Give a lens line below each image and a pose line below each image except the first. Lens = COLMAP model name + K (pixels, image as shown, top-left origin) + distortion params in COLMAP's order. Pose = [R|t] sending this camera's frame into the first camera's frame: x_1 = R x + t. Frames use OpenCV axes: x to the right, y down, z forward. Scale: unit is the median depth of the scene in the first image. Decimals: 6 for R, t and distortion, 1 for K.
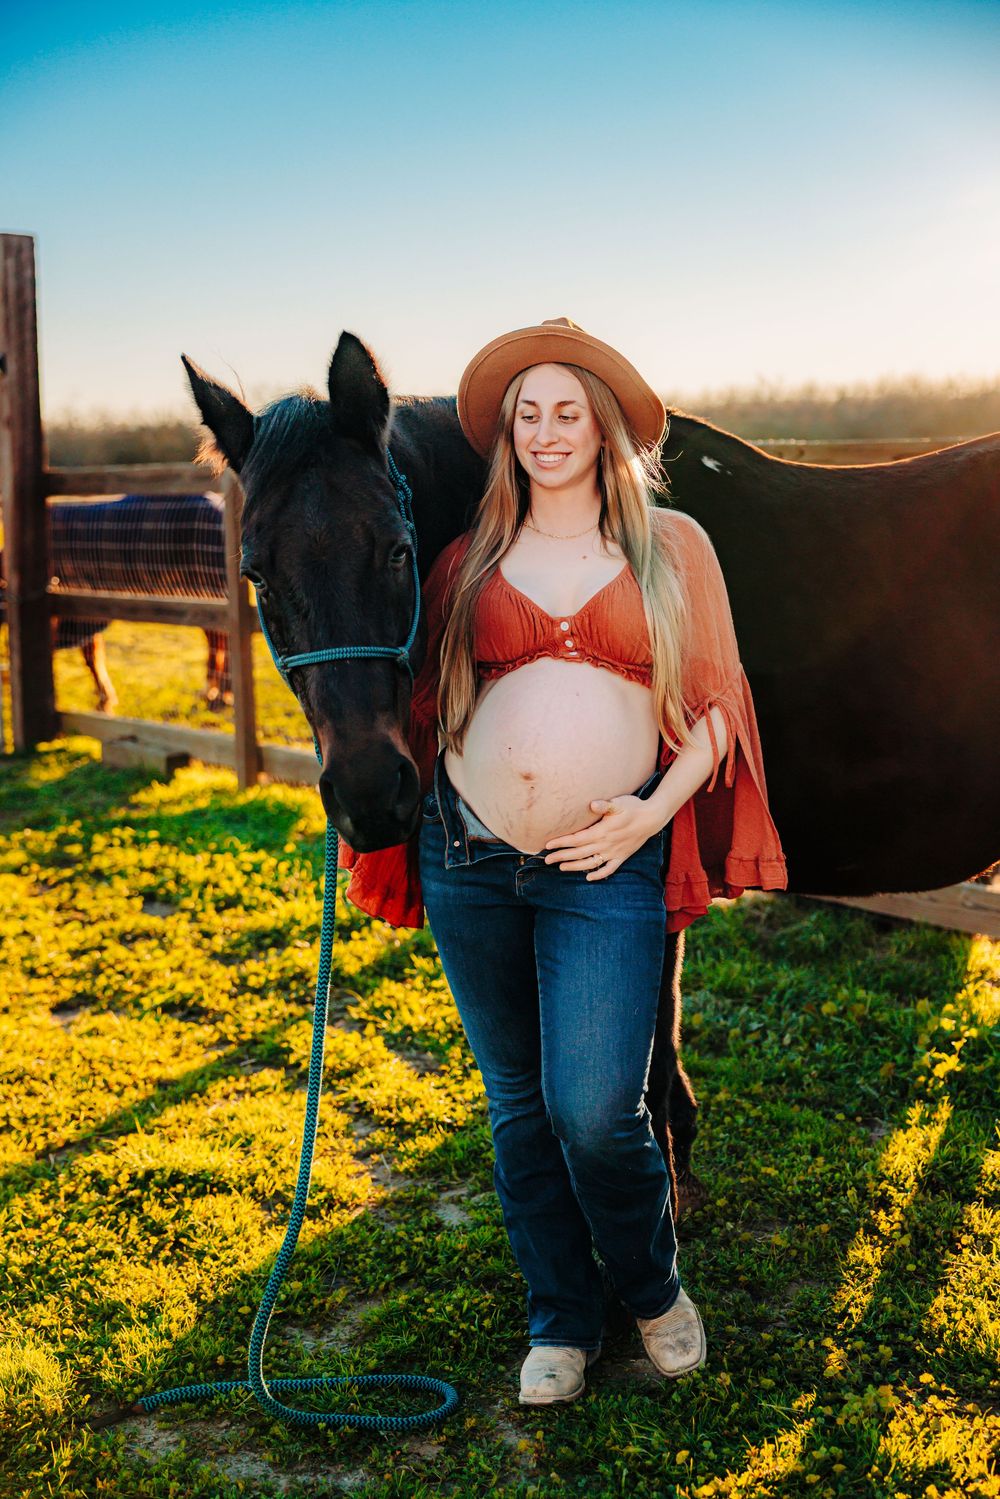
lens RADIAL K [[2023.5, 0, 505.2], [0, 2023.5, 746.7], [0, 0, 1]] dist [0.022850, 0.000000]
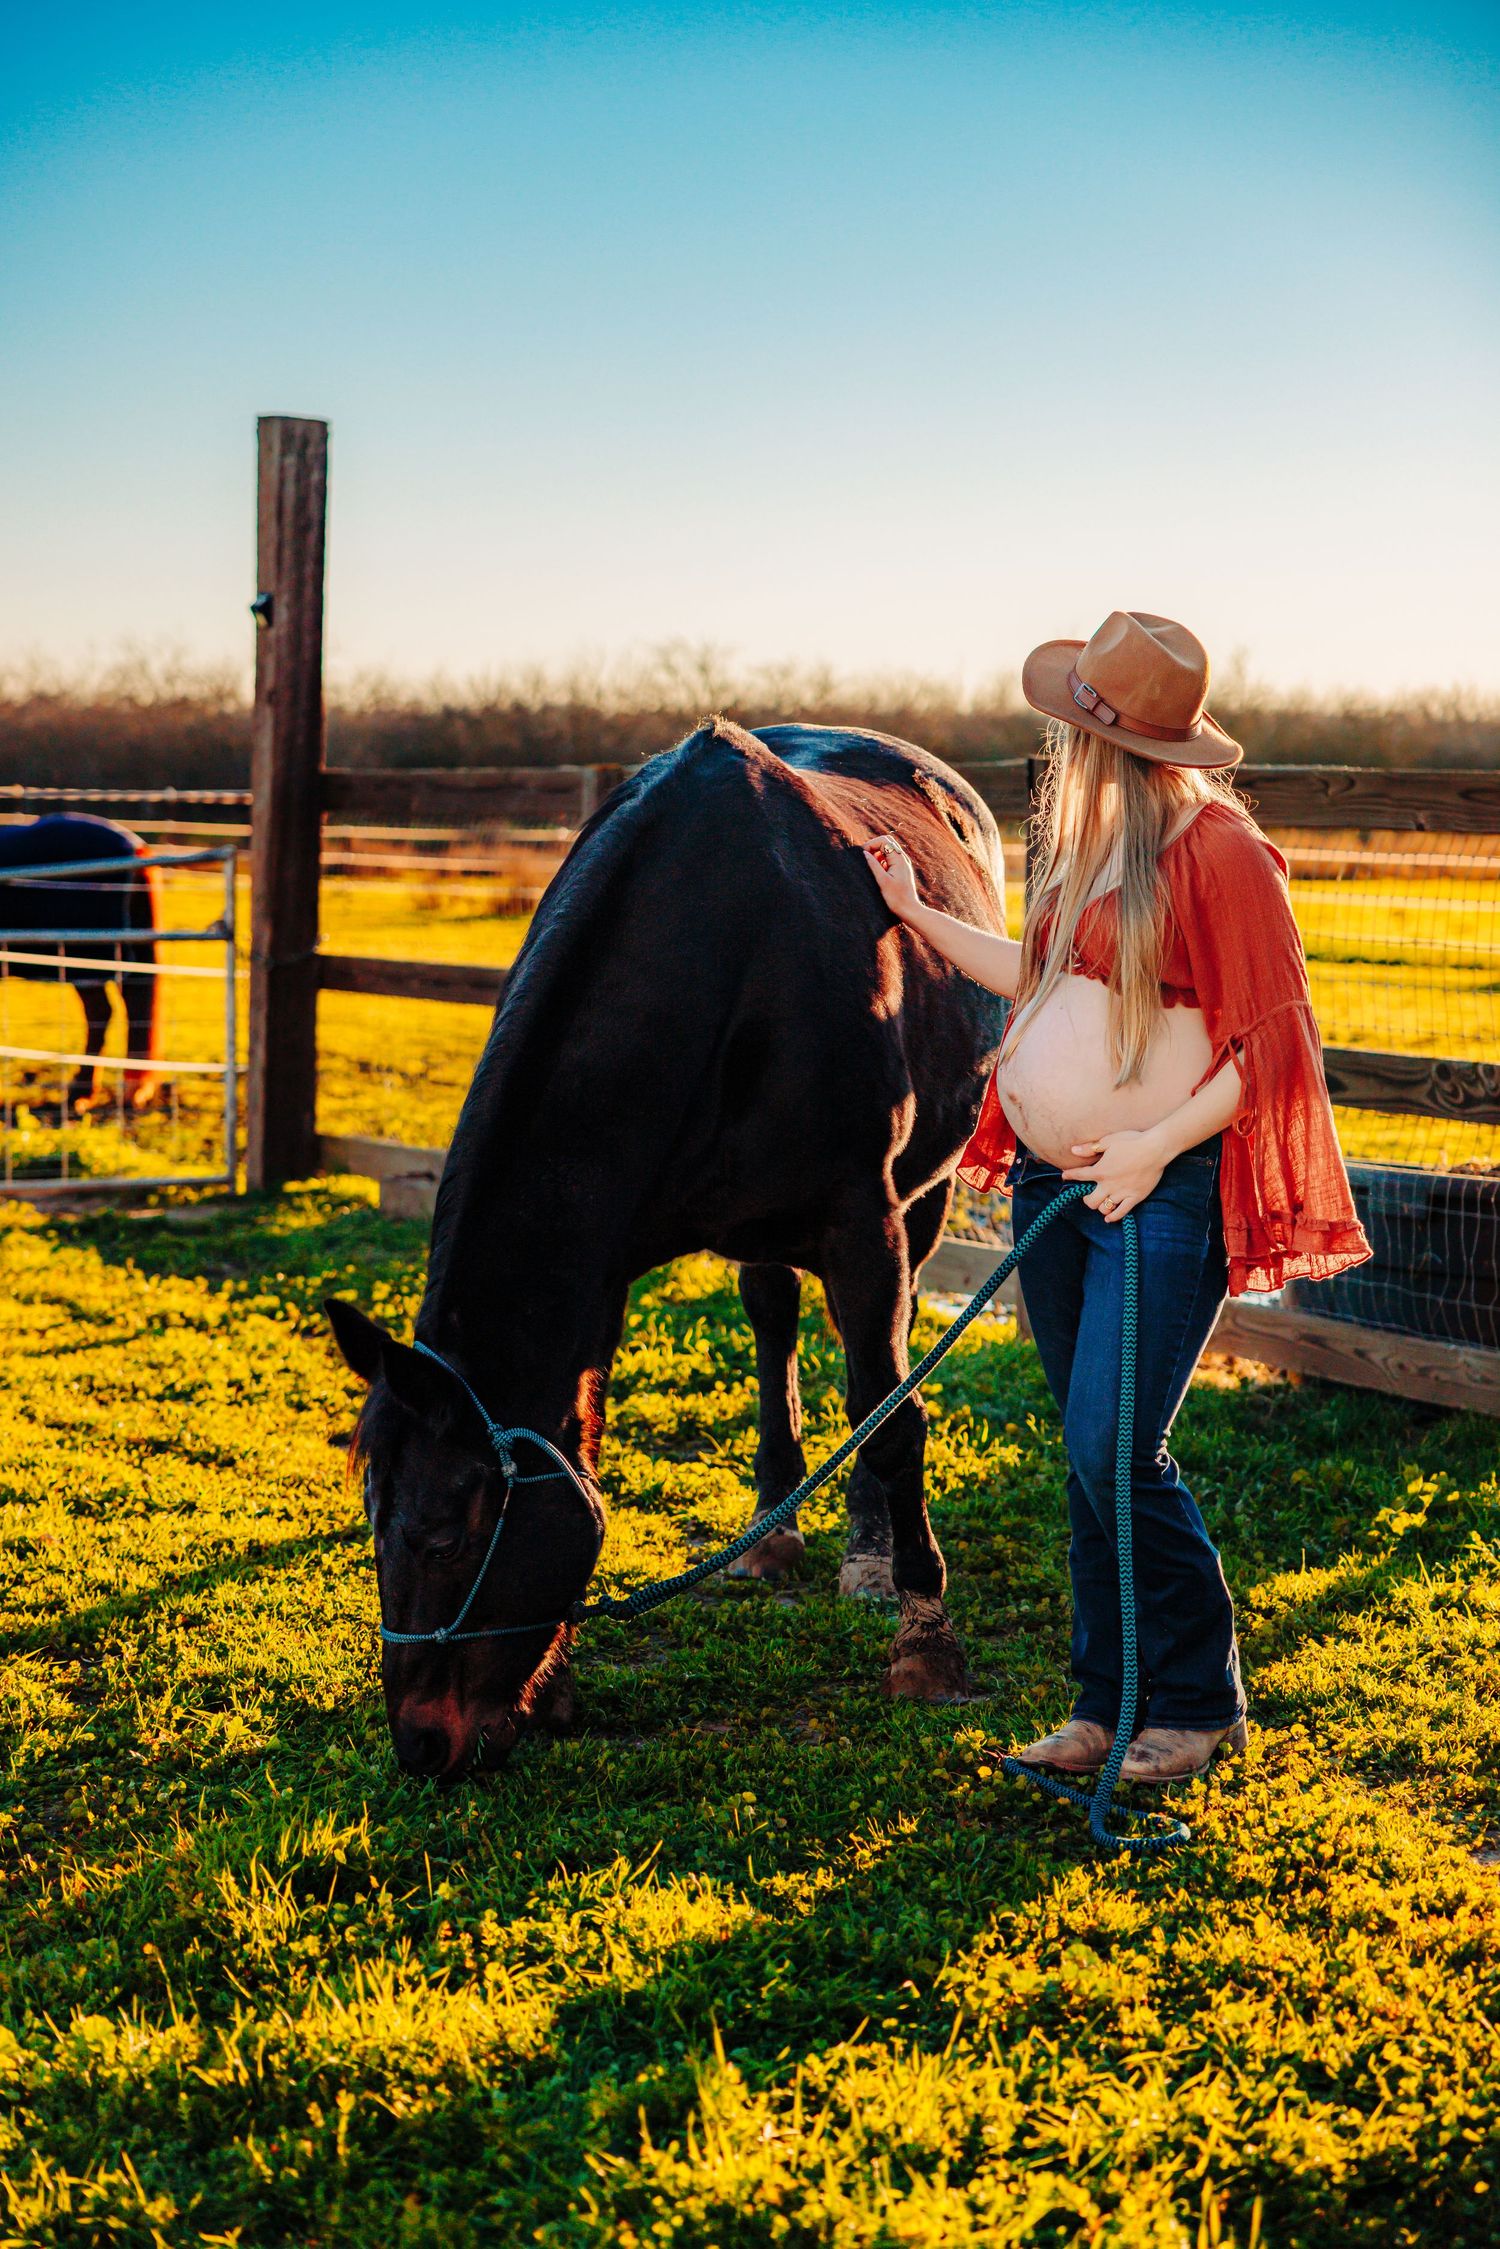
lens RADIAL K [[3962.0, 0, 761.7], [0, 3962.0, 1135.8], [0, 0, 1]] dist [0.027266, 0.000000]
pose [[0.994537, 0.051051, -0.091047, 0.055054], [-0.055962, 0.997066, -0.052222, 0.057960], [0.088114, 0.057032, 0.994476, -0.368398]]
